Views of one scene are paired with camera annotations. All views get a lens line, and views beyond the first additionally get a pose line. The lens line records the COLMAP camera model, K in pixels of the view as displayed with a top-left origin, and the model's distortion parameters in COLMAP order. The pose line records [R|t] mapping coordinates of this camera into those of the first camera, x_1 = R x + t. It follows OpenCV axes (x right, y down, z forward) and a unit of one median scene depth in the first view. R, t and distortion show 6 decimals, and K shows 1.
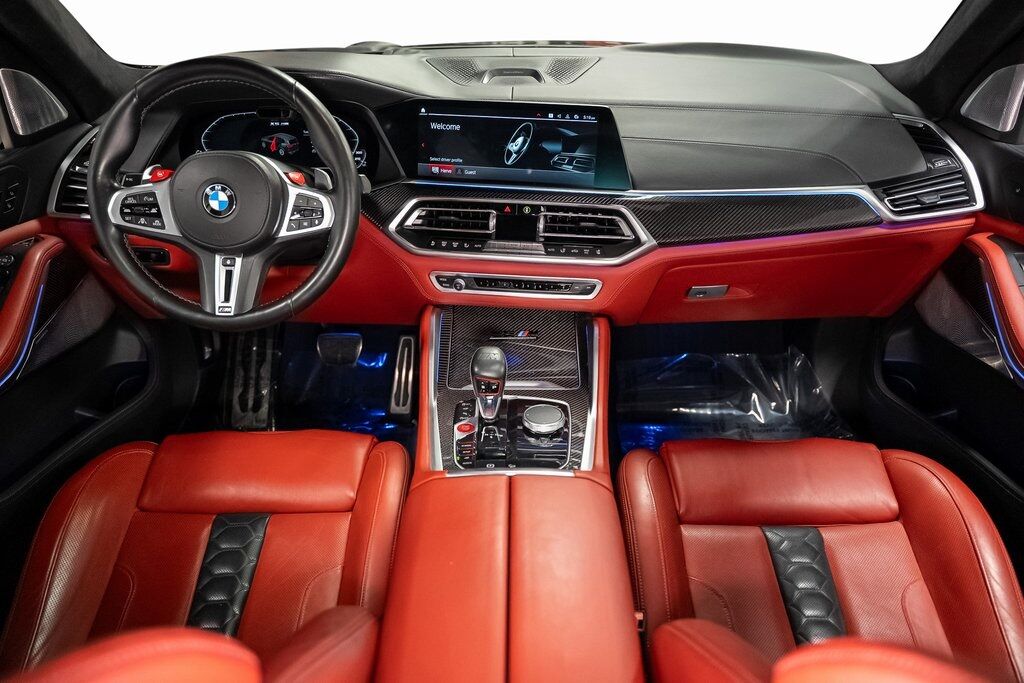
lens RADIAL K [[690.9, 0, 514.4], [0, 690.9, 342.0], [0, 0, 1]] dist [0.008201, -0.019715]
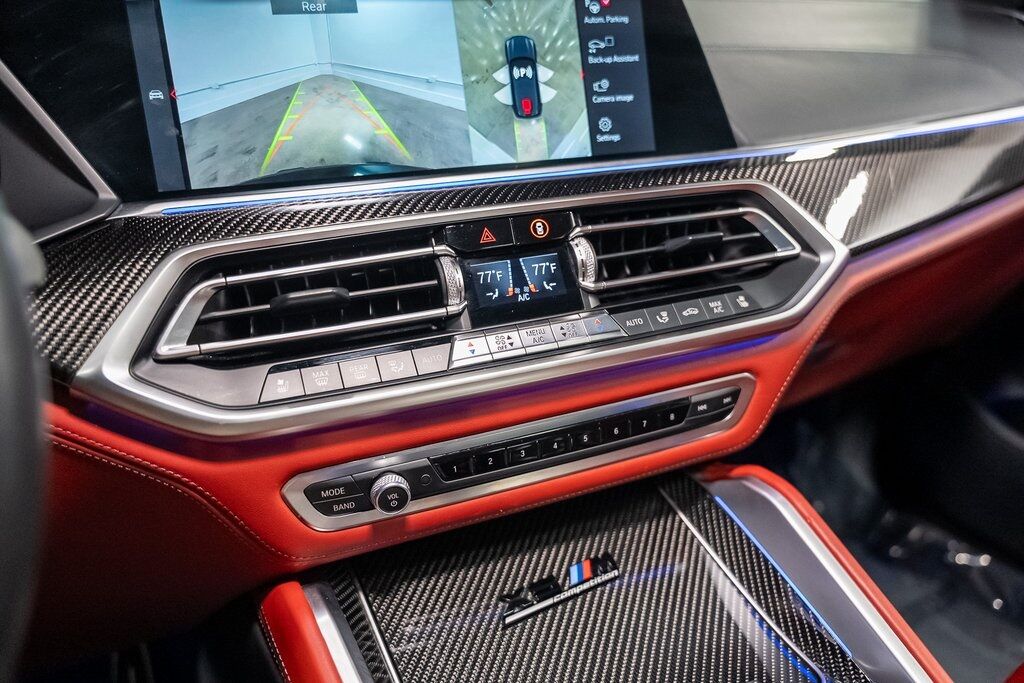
lens RADIAL K [[835.6, 0, 516.1], [0, 835.6, 340.9], [0, 0, 1]] dist [0.012806, 0.002029]
pose [[0.862798, -0.204342, 0.462411, -0.200565], [0.284177, 0.952520, -0.109313, -0.093138], [-0.418118, 0.225722, 0.879902, 0.642876]]
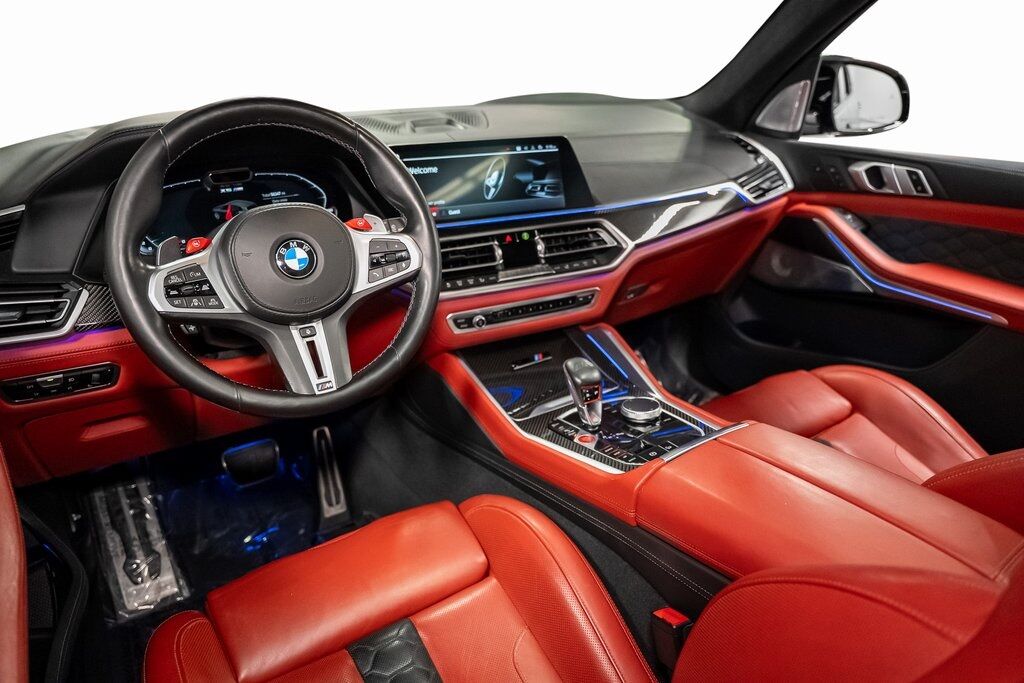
lens RADIAL K [[688.9, 0, 508.0], [0, 688.9, 341.7], [0, 0, 1]] dist [0.009341, 0.001443]
pose [[0.831776, -0.223898, 0.507955, -0.565240], [0.291543, 0.954887, -0.056504, 0.011608], [-0.472388, 0.195089, 0.859529, 0.152832]]
